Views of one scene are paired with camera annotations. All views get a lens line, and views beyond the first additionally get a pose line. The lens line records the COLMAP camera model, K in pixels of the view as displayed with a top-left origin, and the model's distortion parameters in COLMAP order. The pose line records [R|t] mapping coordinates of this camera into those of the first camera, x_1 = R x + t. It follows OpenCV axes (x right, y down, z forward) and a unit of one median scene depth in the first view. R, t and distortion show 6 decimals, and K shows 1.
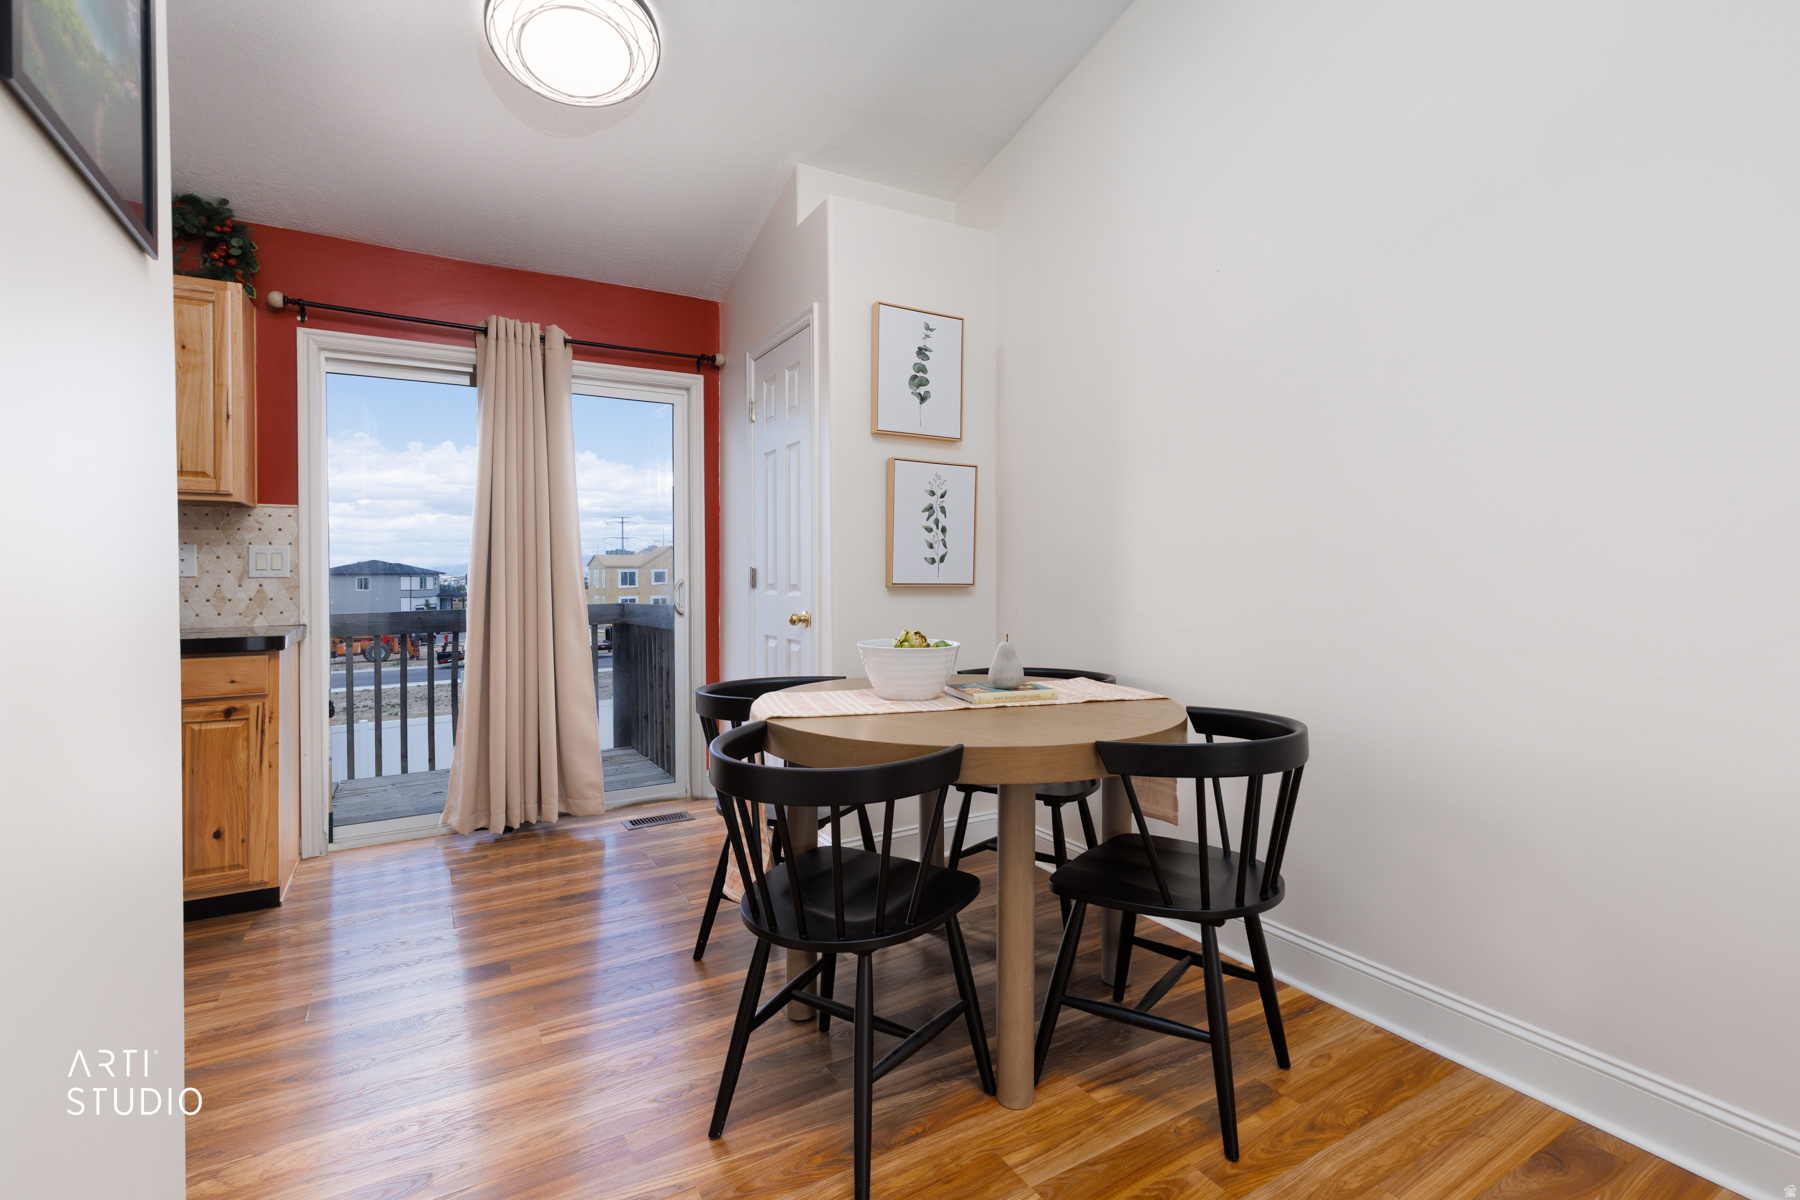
lens RADIAL K [[817.8, 0, 900.9], [0, 817.8, 582.7], [0, 0, 1]] dist [0.001460, -0.000328]
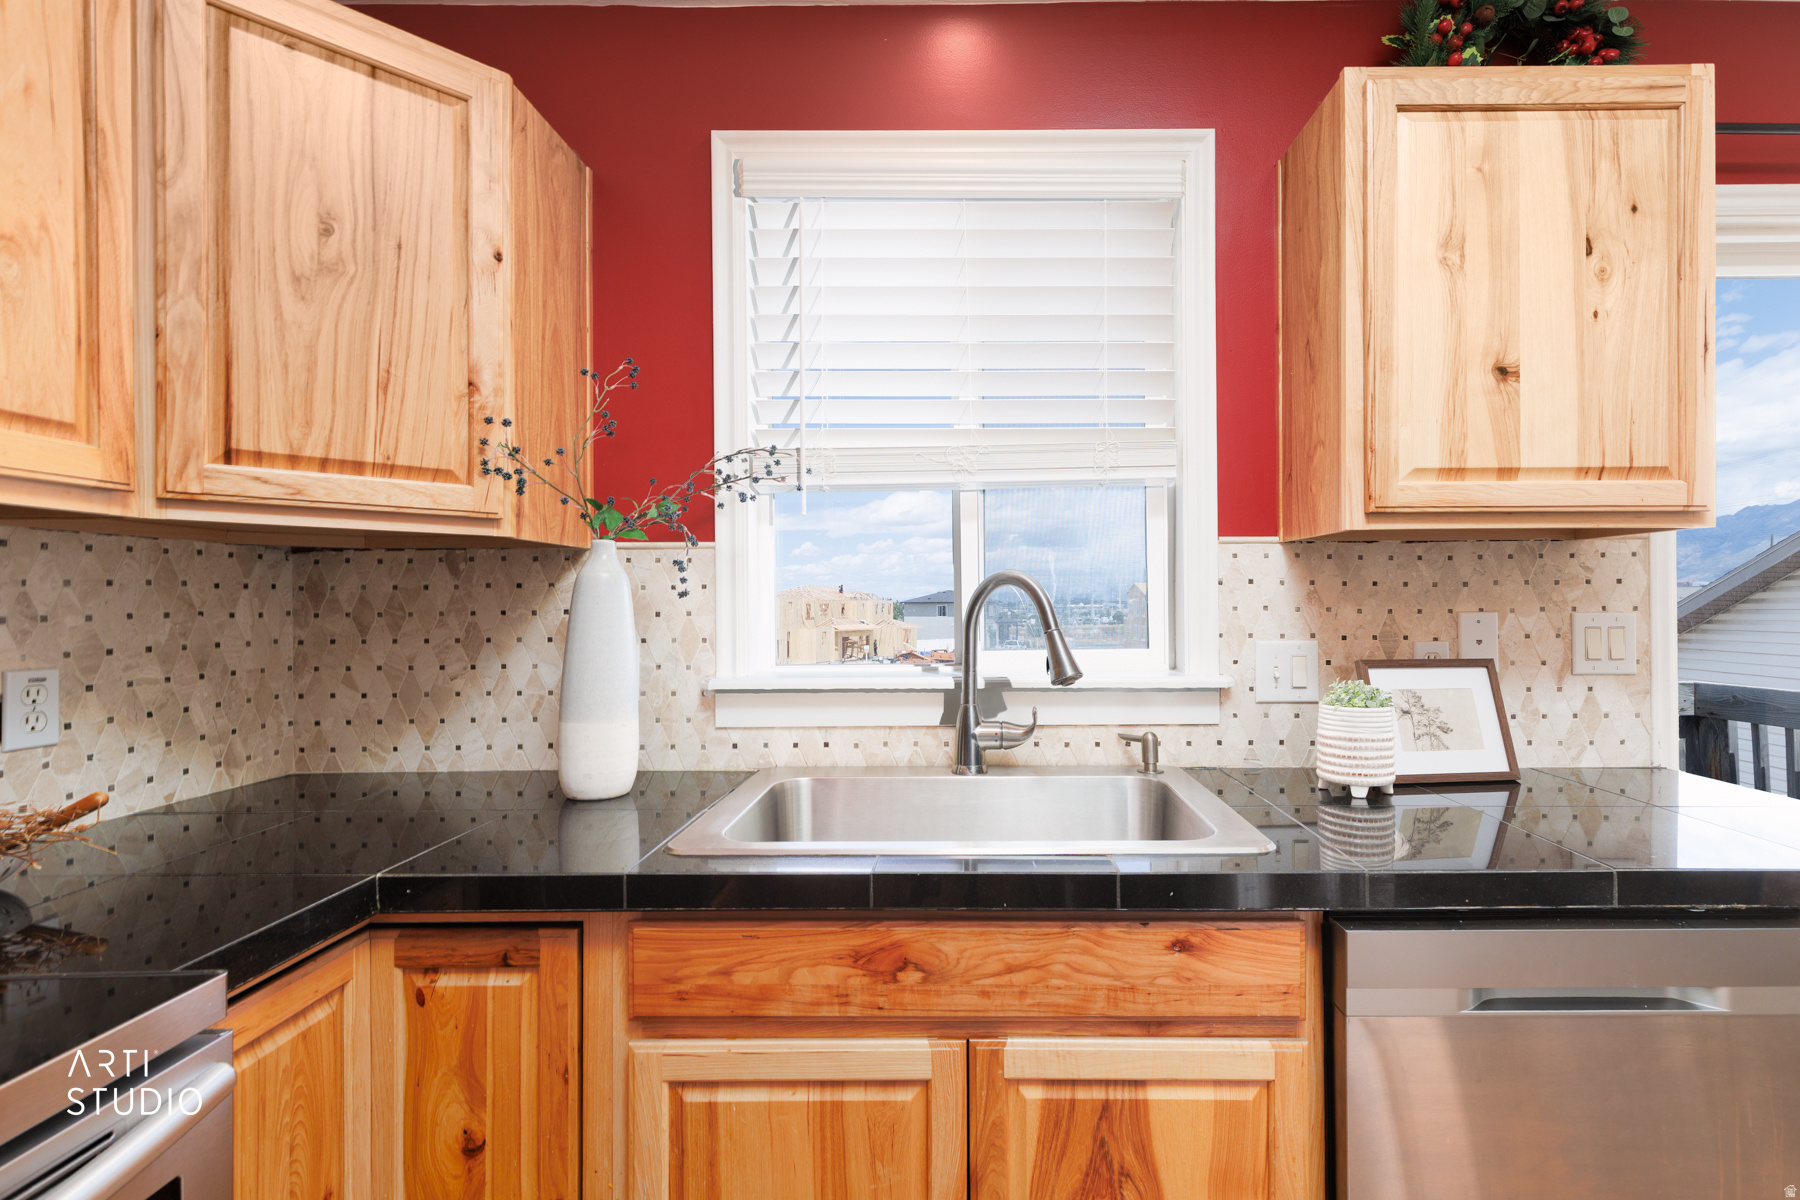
lens RADIAL K [[817.8, 0, 912.6], [0, 817.8, 612.4], [0, 0, 1]] dist [0.001460, -0.000328]
pose [[0.860556, 0.005162, -0.509330, -0.895175], [-0.005586, 0.999984, 0.000697, -0.043879], [0.509326, 0.002245, 0.860571, 0.335005]]
